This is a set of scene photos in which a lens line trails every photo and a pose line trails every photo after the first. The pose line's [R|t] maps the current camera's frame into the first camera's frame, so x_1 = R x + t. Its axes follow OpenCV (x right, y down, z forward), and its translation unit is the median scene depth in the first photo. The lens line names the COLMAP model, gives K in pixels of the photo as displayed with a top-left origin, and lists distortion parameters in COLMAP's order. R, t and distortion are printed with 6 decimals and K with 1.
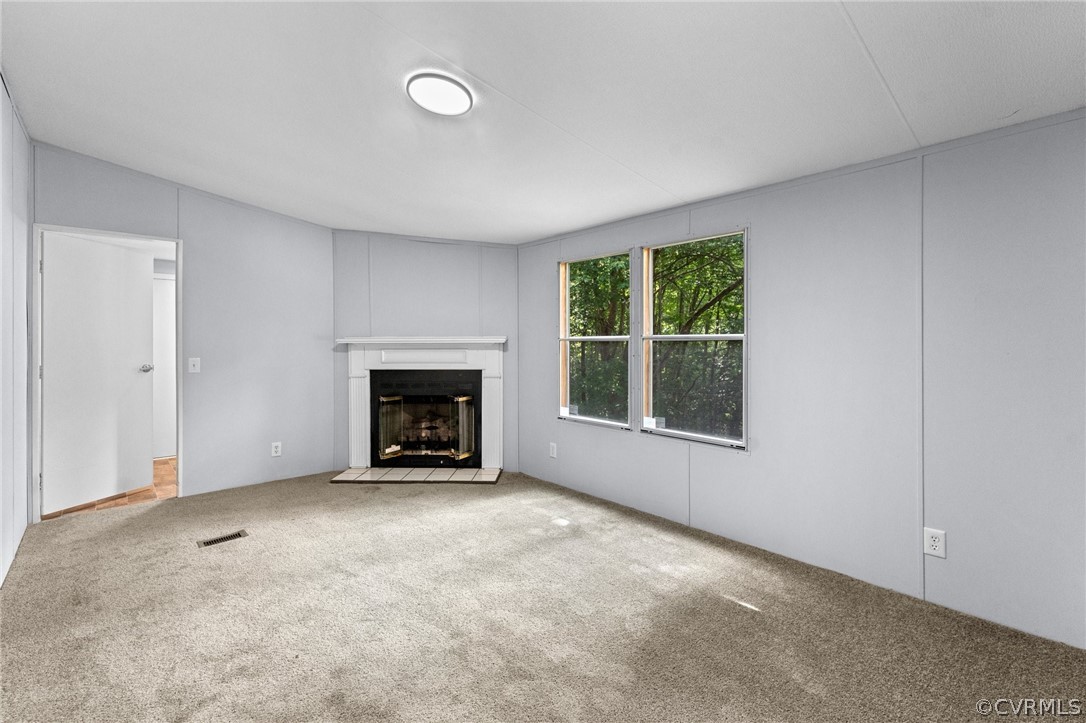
lens RADIAL K [[505.9, 0, 541.0], [0, 505.9, 344.4], [0, 0, 1]] dist [0.001004, -0.000129]
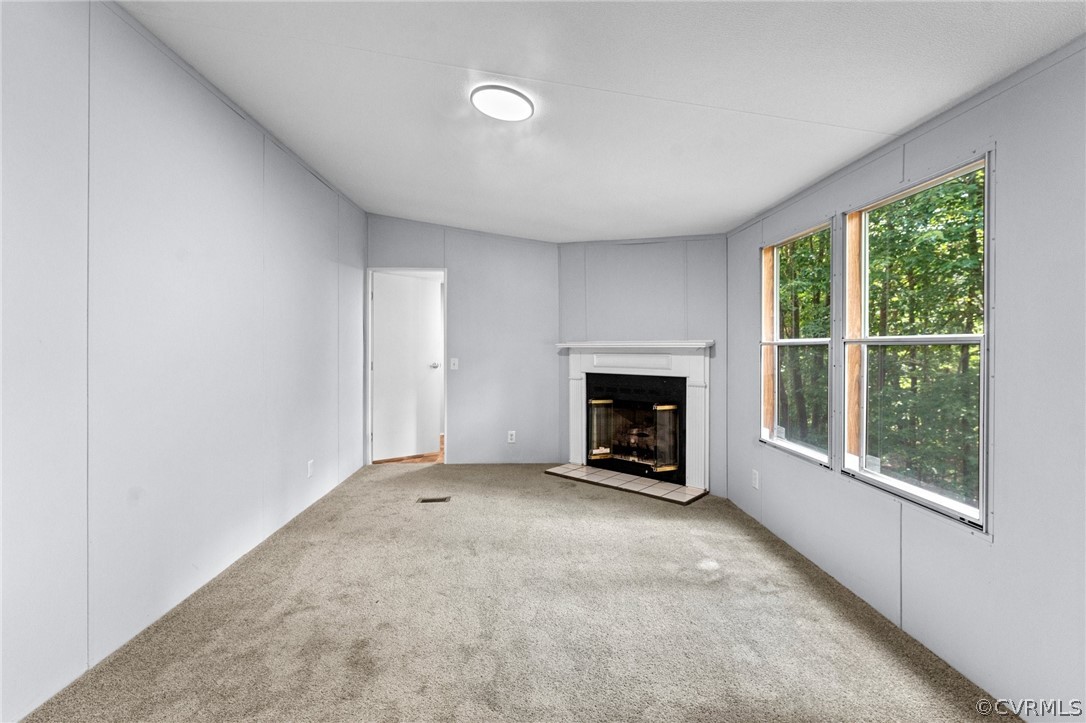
lens RADIAL K [[499.8, 0, 541.4], [0, 499.8, 349.5], [0, 0, 1]] dist [-0.000309, -0.000134]
pose [[0.752226, 0.005558, -0.658881, 0.333173], [-0.004019, 0.999985, 0.003847, -0.002027], [0.658893, -0.000245, 0.752237, 0.187788]]
